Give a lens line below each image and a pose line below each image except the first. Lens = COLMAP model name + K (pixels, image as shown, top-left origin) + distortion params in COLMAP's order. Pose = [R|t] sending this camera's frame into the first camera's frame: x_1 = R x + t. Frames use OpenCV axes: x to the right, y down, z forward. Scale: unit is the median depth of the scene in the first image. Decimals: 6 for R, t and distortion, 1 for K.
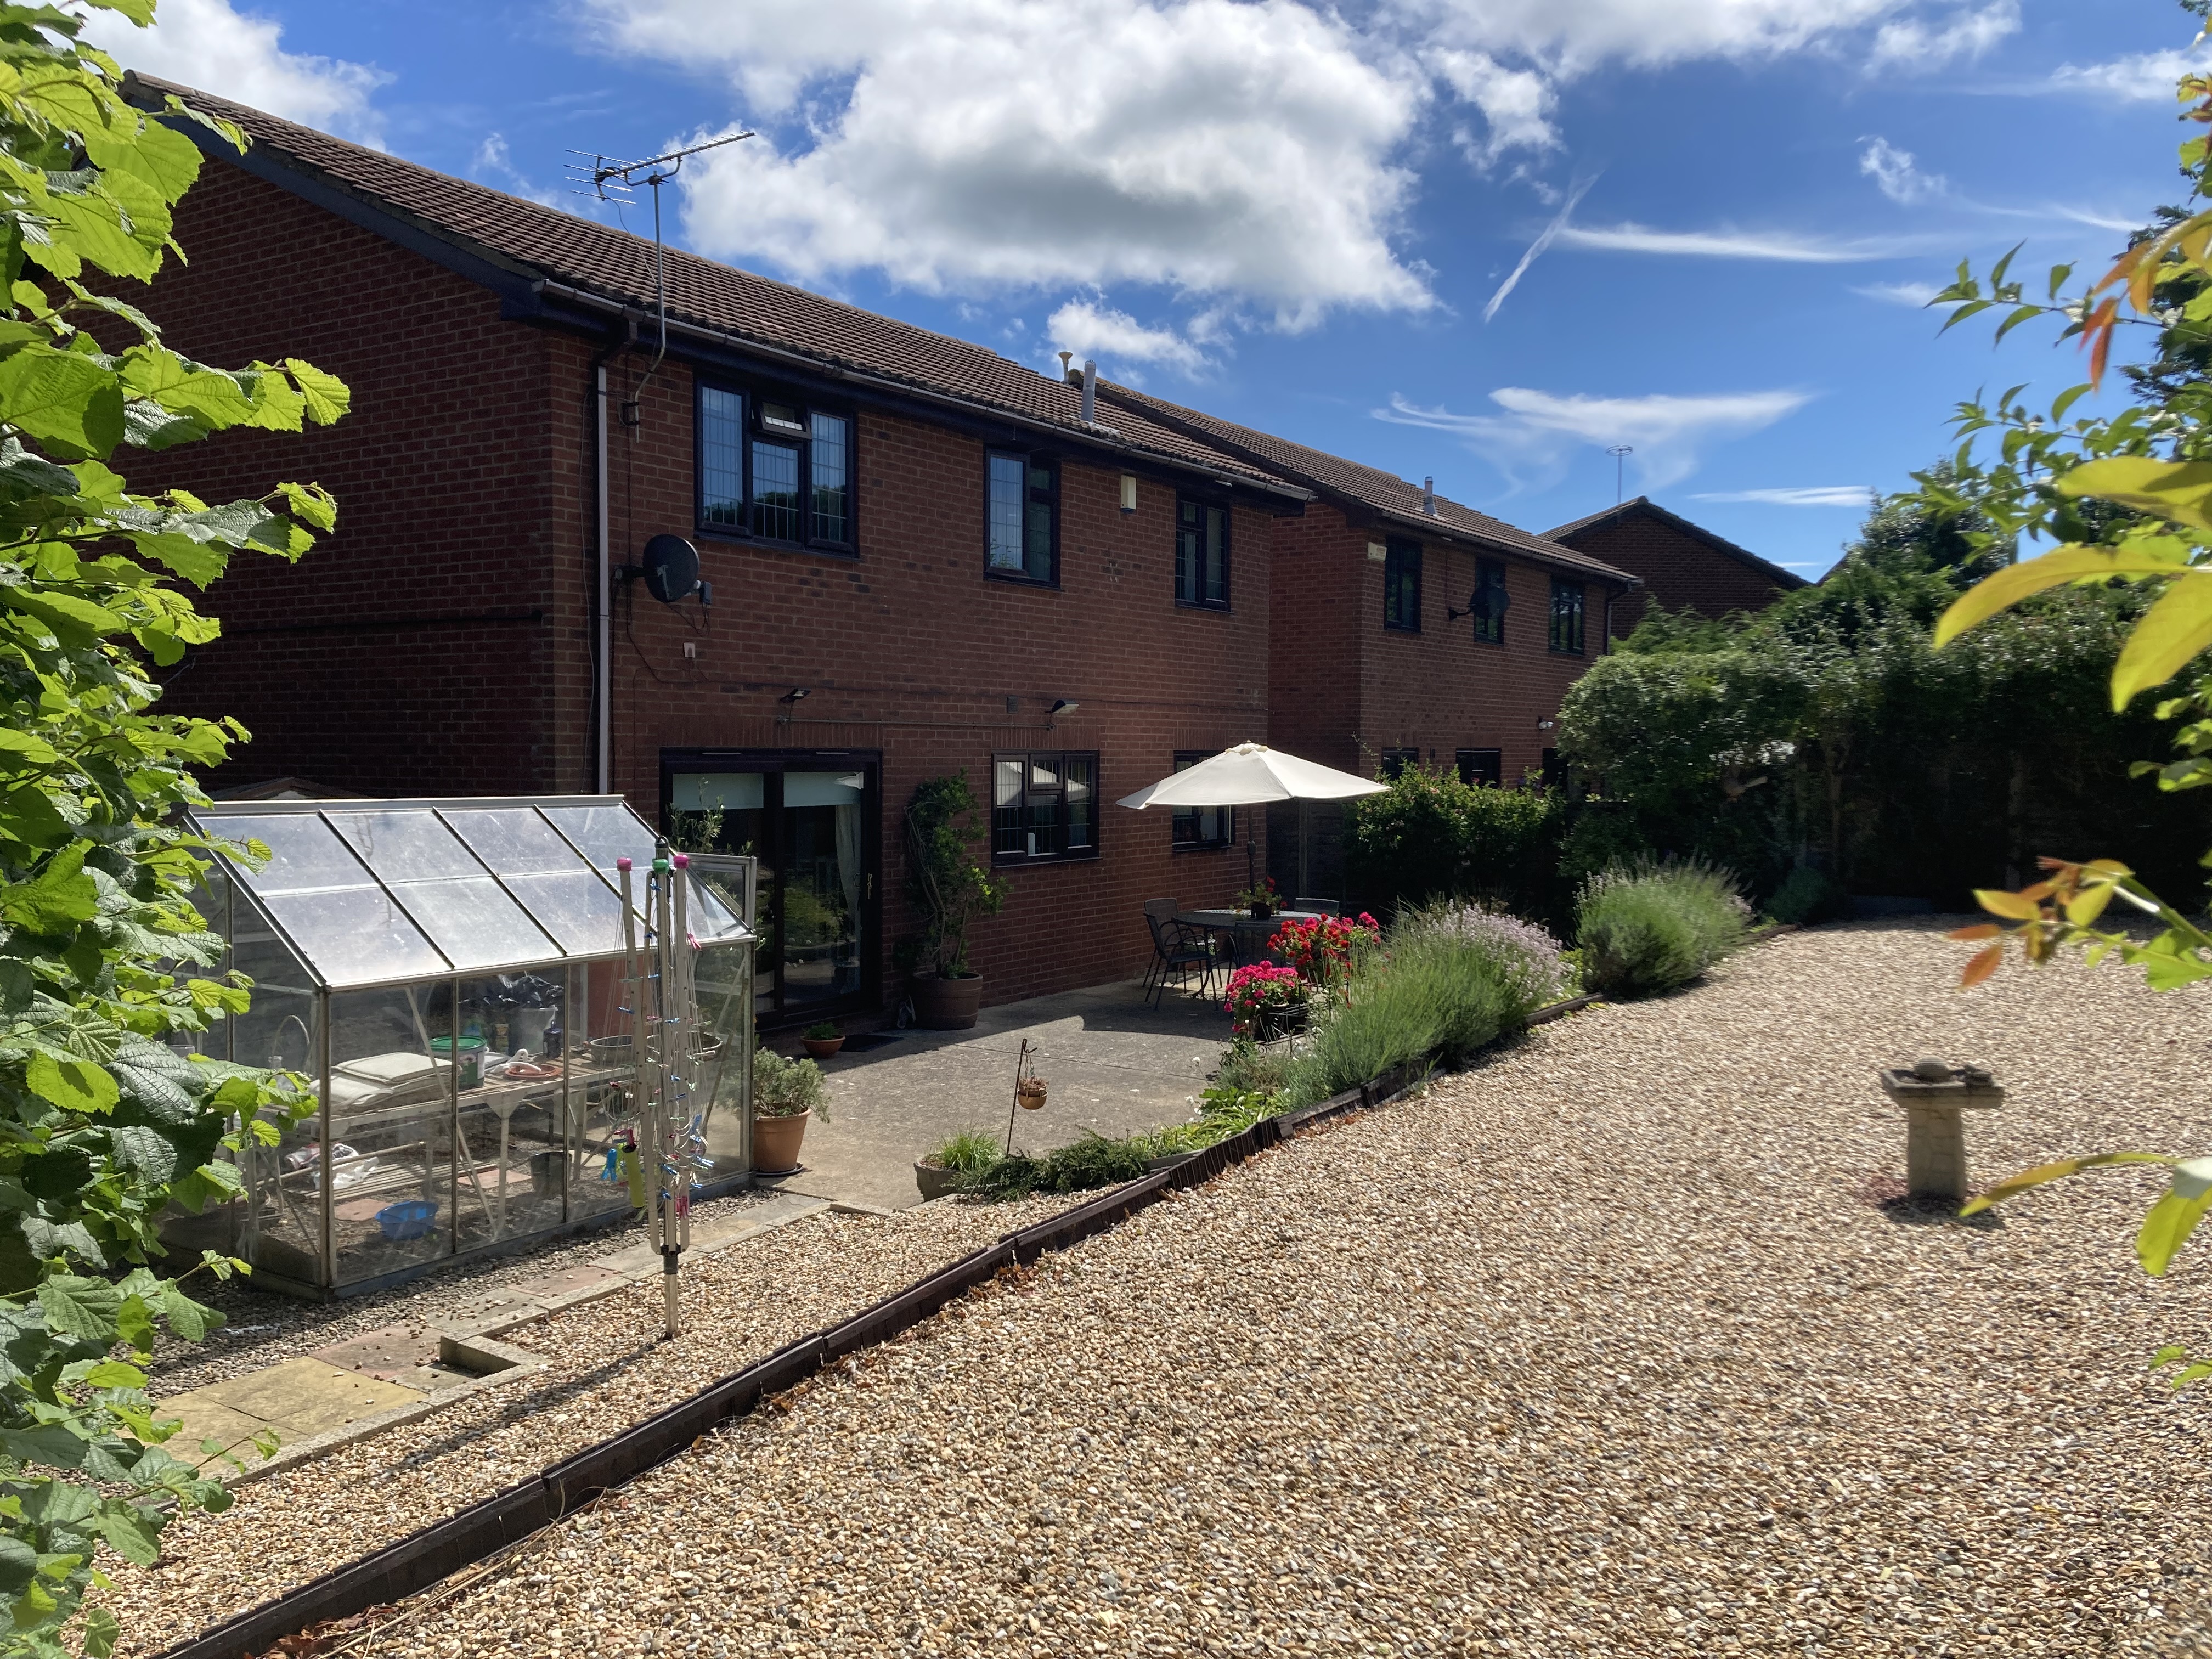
lens RADIAL K [[1807.7, 0, 1106.0], [0, 1807.7, 829.5], [0, 0, 1]] dist [0.037830, -0.001679]
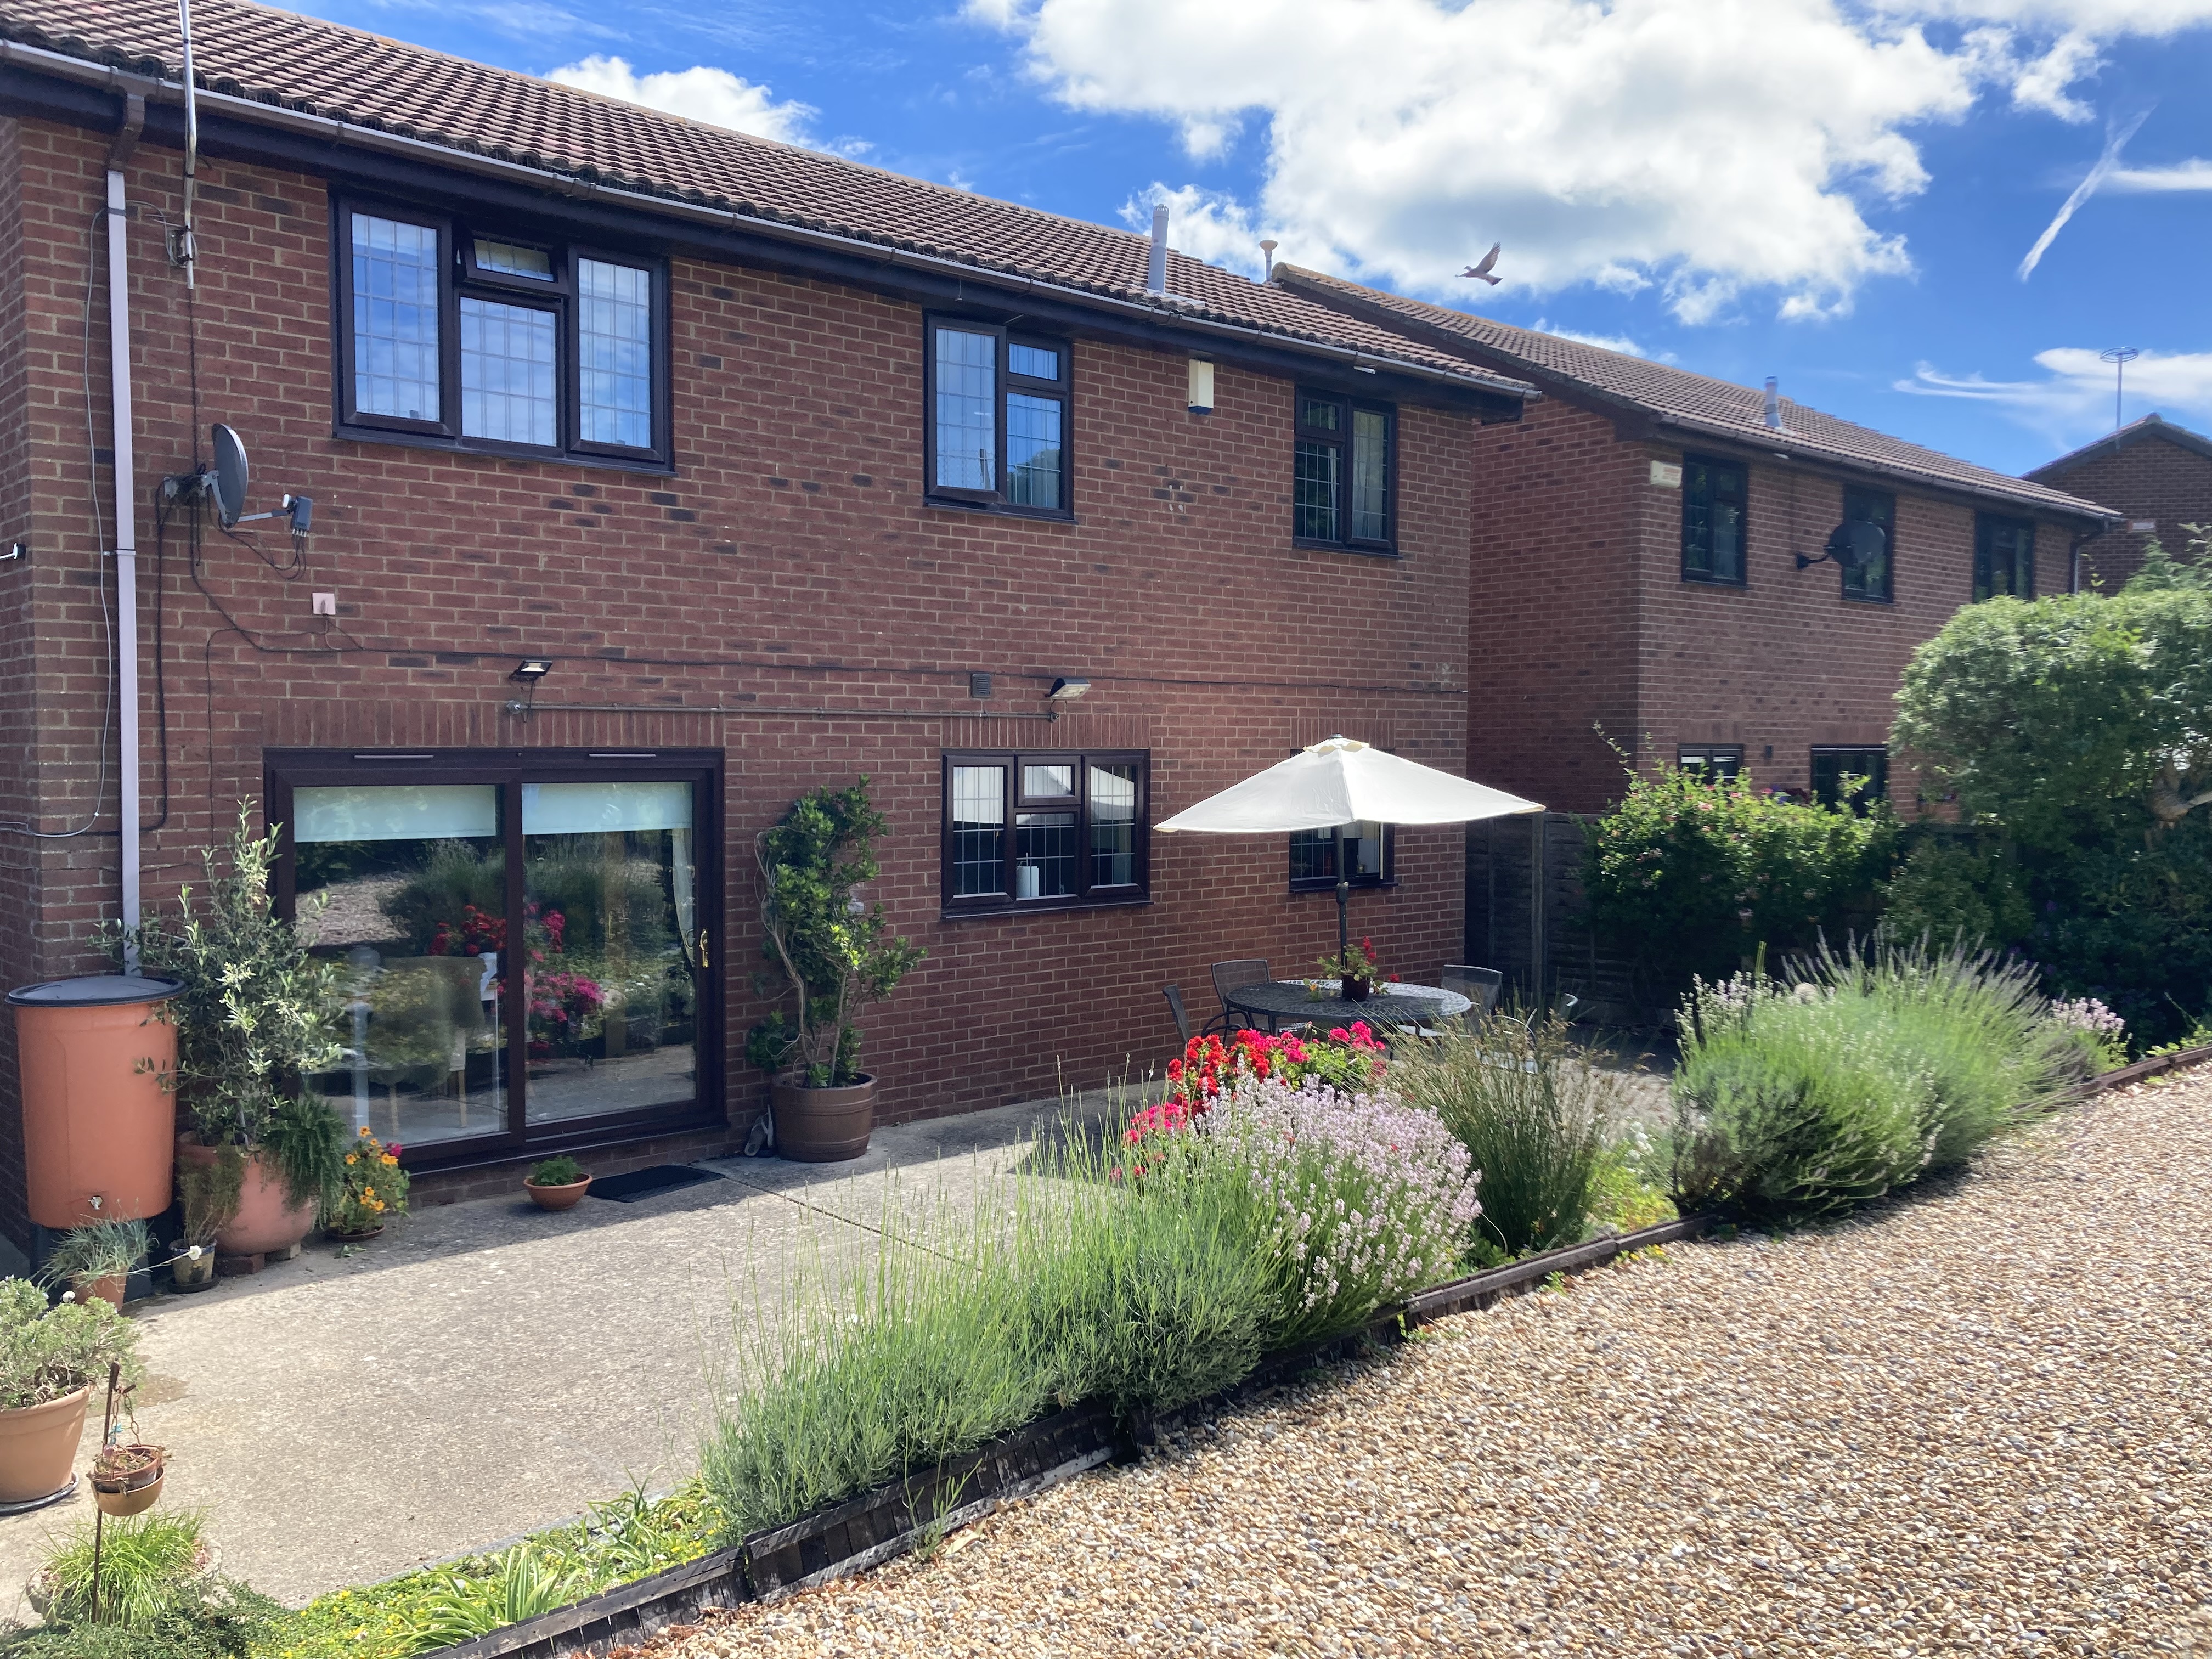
lens RADIAL K [[1829.6, 0, 1112.9], [0, 1829.6, 823.2], [0, 0, 1]] dist [0.036992, -0.046181]
pose [[0.965024, 0.007583, -0.262054, 0.170521], [-0.008524, 0.999961, -0.002455, -0.013188], [0.262025, 0.004603, 0.965050, 0.306522]]
